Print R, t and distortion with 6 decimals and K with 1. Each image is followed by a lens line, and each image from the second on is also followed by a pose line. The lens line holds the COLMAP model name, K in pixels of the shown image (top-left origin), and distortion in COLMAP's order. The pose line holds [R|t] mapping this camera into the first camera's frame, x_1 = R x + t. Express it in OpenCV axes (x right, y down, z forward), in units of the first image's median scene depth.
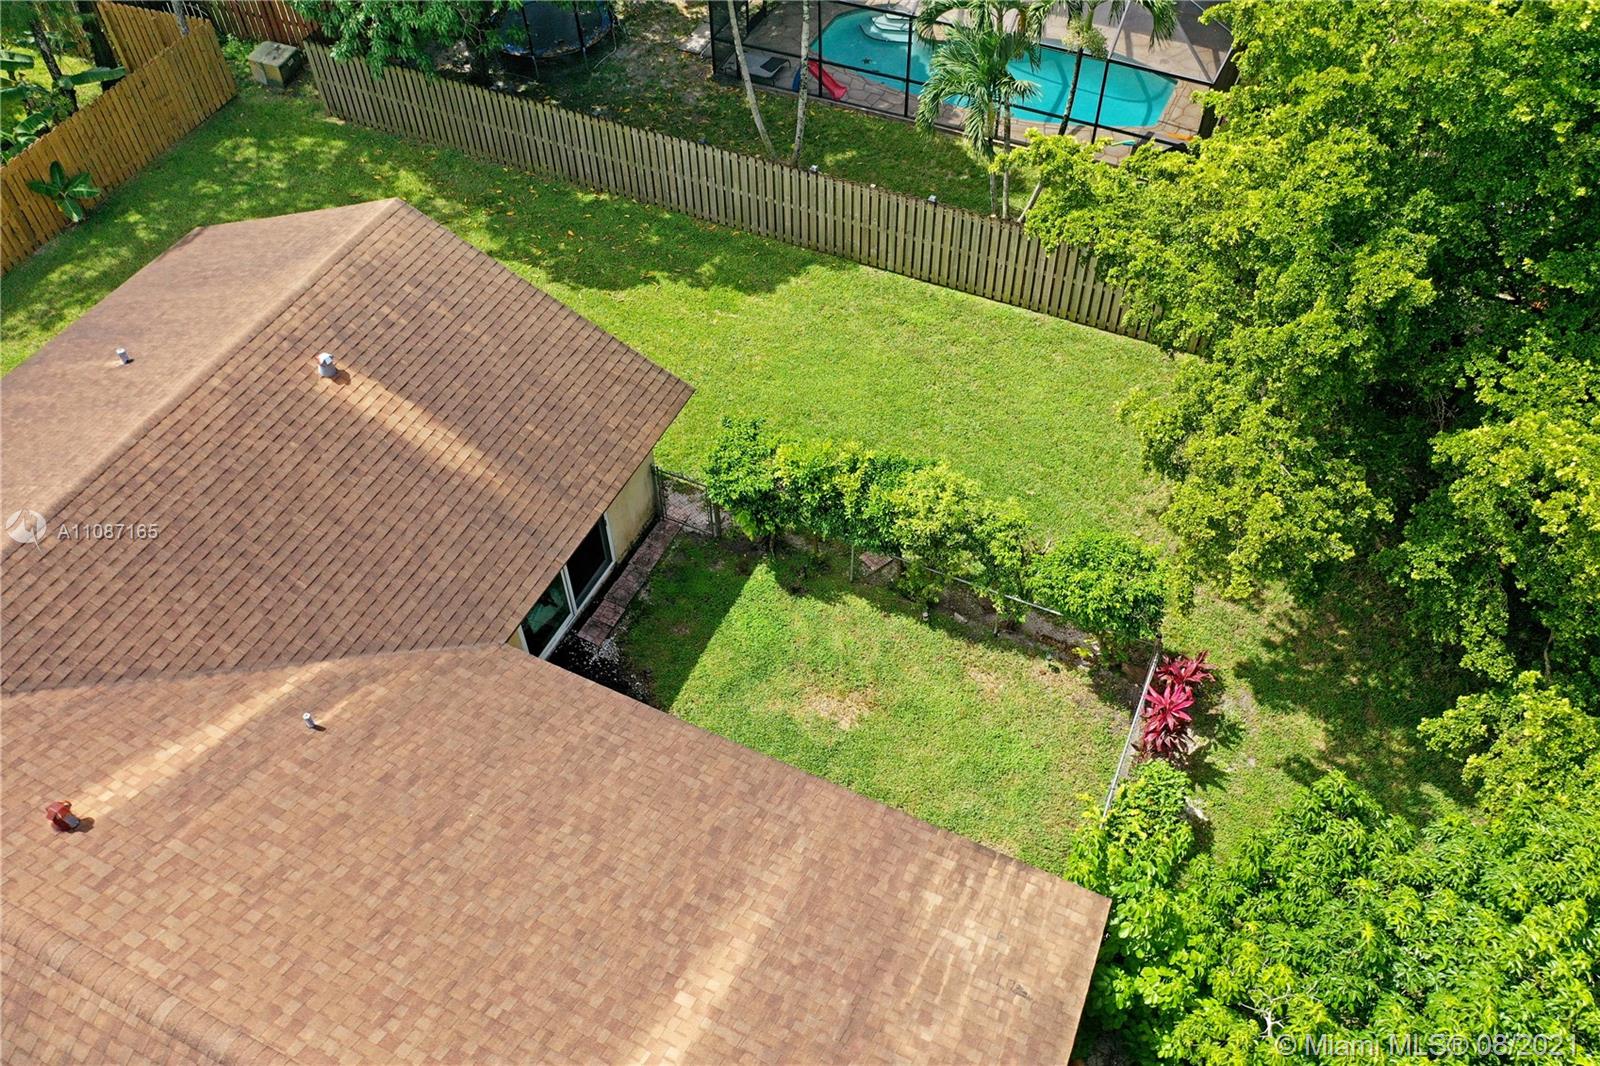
lens RADIAL K [[1253.5, 0, 780.8], [0, 1253.5, 531.8], [0, 0, 1]] dist [0.109310, -0.269984]
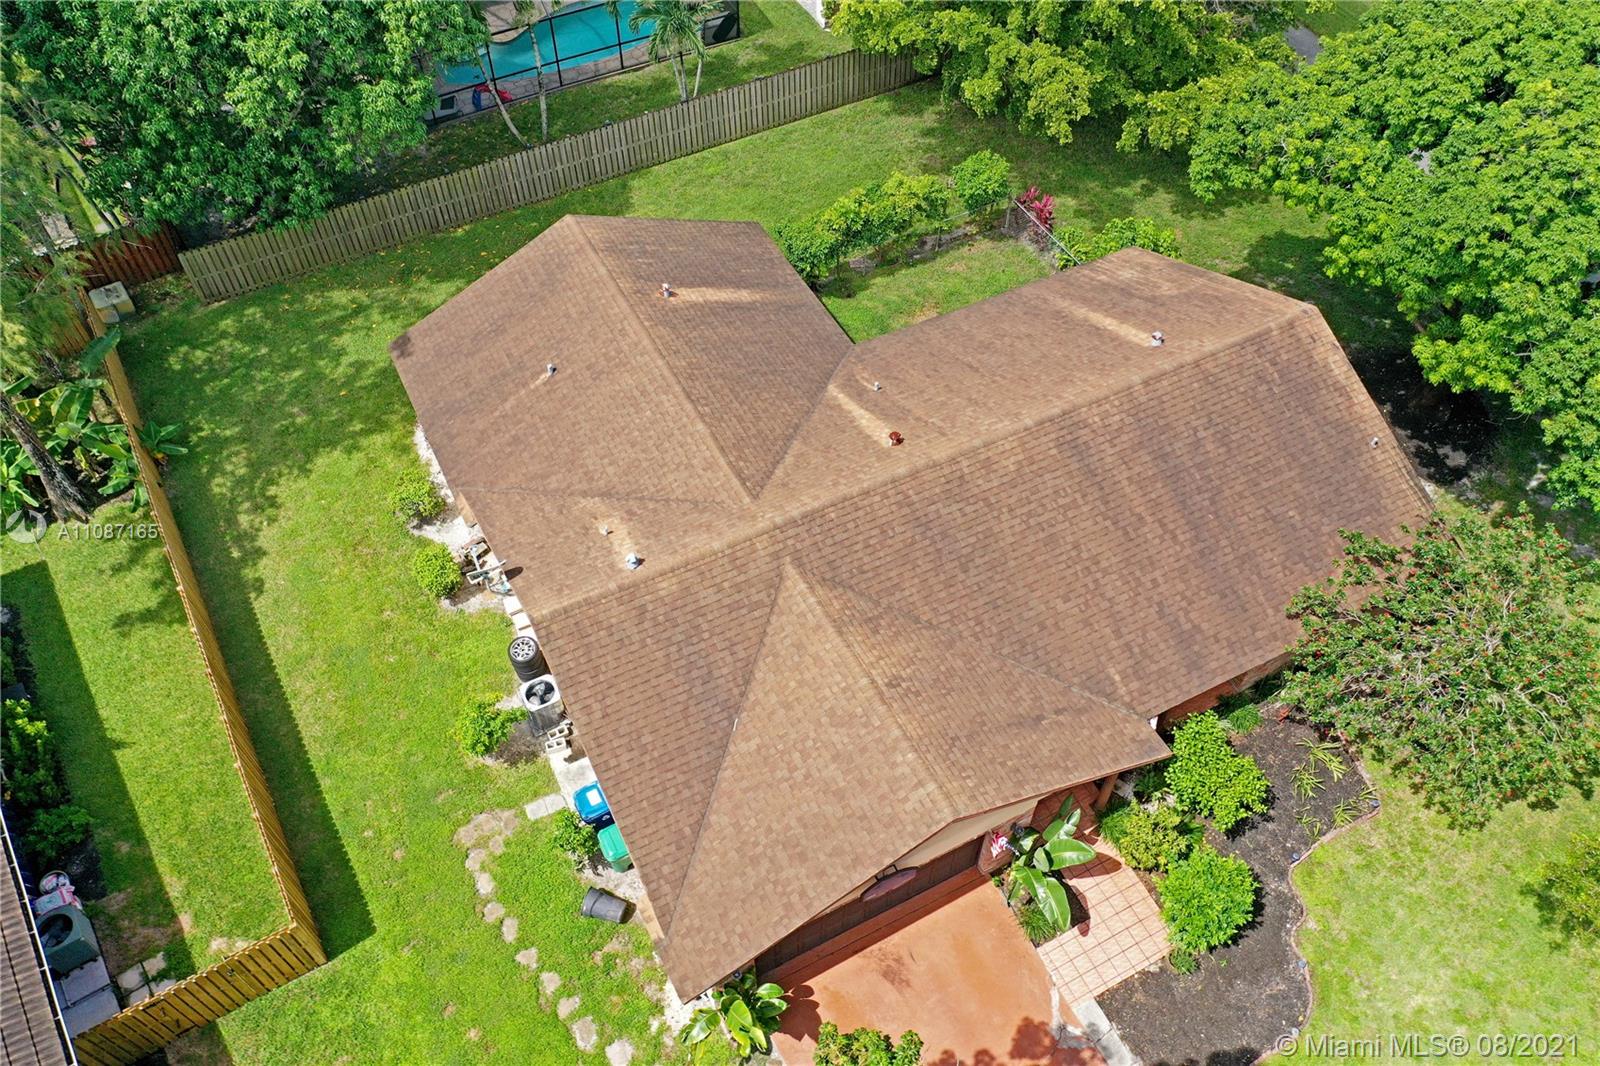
lens RADIAL K [[1242.2, 0, 800.0], [0, 1242.2, 533.0], [0, 0, 1]] dist [0.010920, -0.009092]
pose [[0.615106, -0.622518, 0.483855, -1.102372], [0.605891, 0.765903, 0.215148, -0.117092], [-0.504520, 0.160825, 0.848290, -0.388911]]
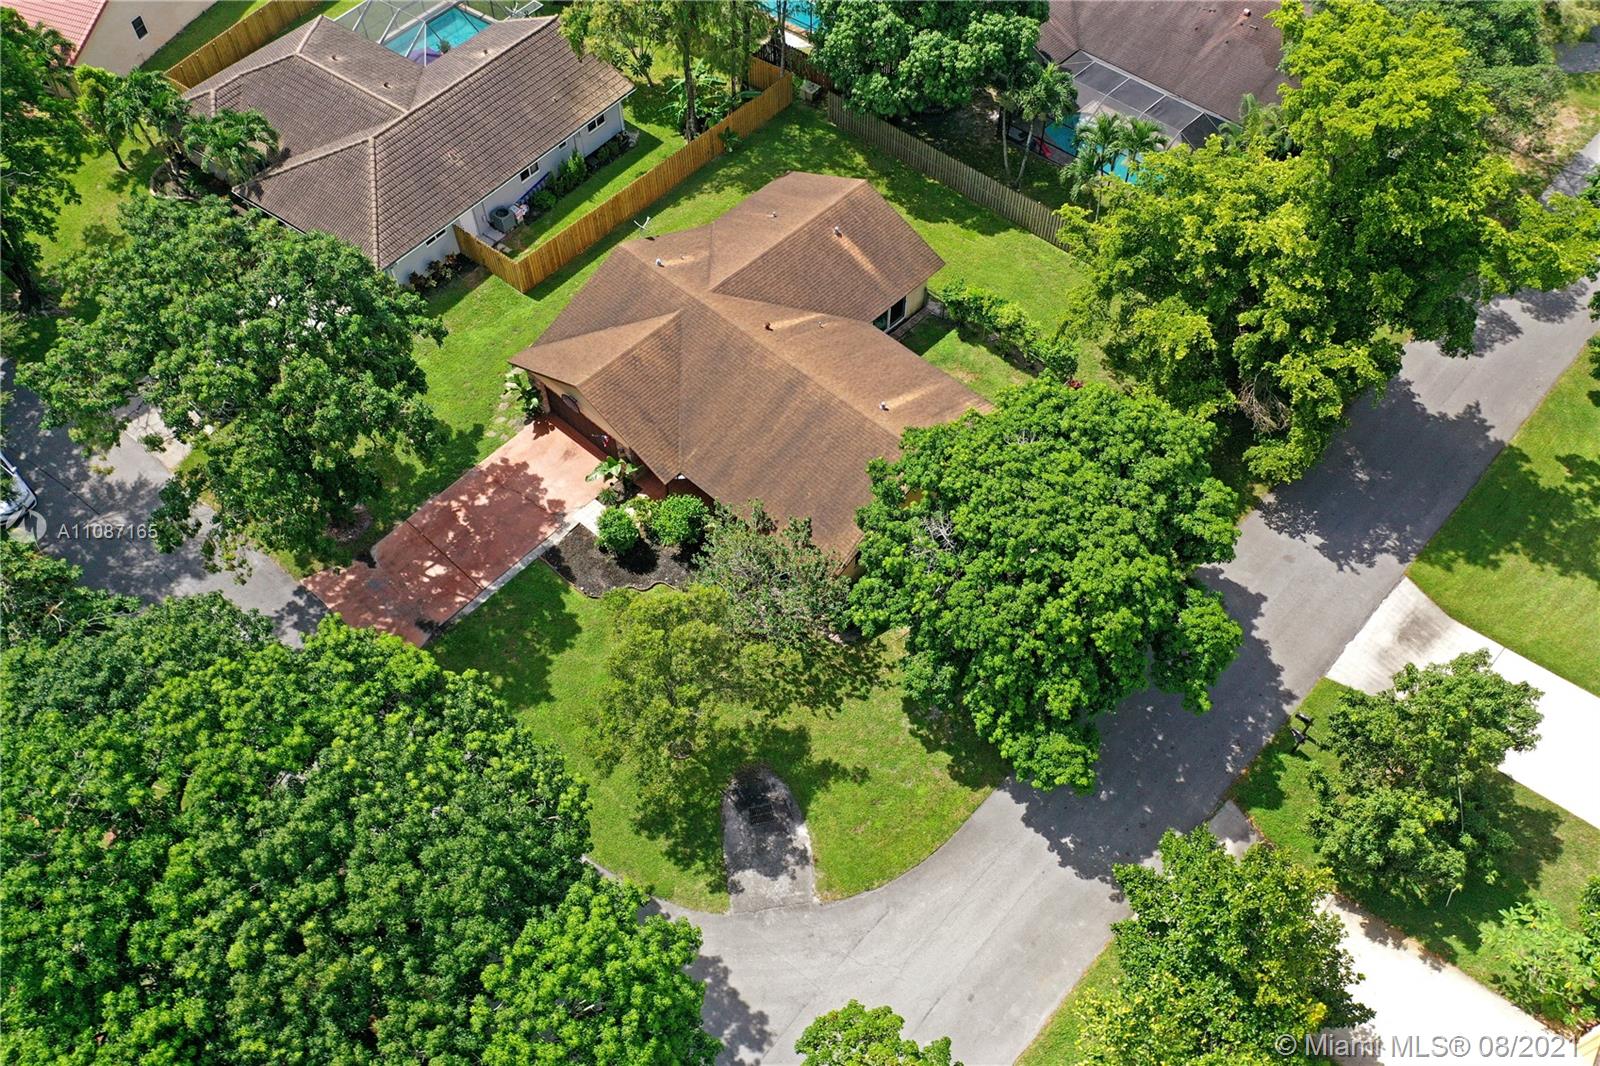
lens RADIAL K [[1242.2, 0, 800.0], [0, 1242.2, 533.0], [0, 0, 1]] dist [0.010920, -0.009092]
pose [[0.950817, 0.251707, -0.180531, 0.290339], [-0.238027, 0.966682, 0.094170, 0.303780], [0.198219, -0.046567, 0.979051, -1.946713]]
